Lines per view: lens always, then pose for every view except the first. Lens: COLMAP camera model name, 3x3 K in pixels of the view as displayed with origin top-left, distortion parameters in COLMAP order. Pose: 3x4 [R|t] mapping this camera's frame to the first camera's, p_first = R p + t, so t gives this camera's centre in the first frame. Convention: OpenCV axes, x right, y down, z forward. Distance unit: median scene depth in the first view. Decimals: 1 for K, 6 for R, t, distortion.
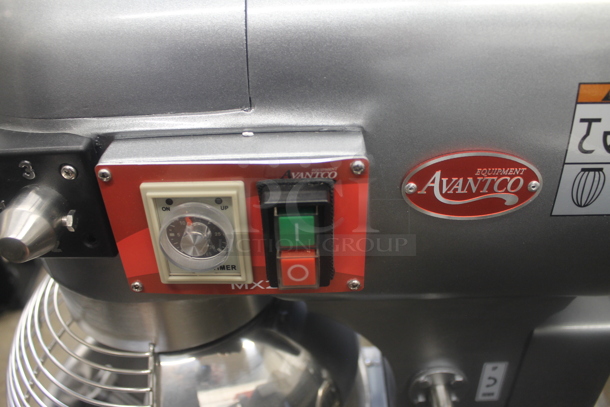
lens RADIAL K [[489.2, 0, 305.0], [0, 489.2, 203.5], [0, 0, 1]] dist [-0.078211, 0.003283]
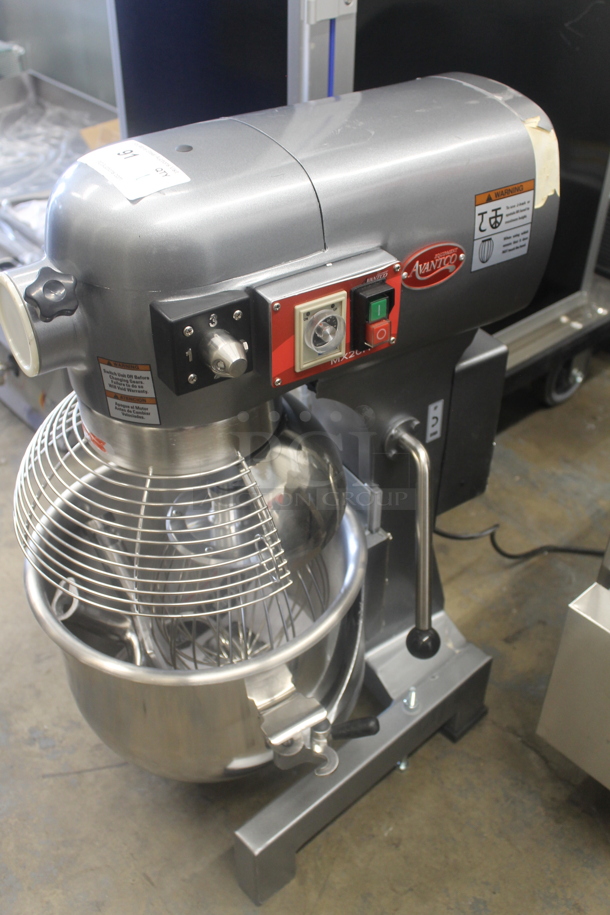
lens RADIAL K [[938.4, 0, 305.0], [0, 938.4, 457.5], [0, 0, 1]] dist [-0.003415, -0.003346]
pose [[0.825903, -0.323075, 0.462068, -1.801908], [0.282523, 0.946373, 0.156716, -0.042596], [-0.487920, 0.001112, 0.872888, -1.690667]]
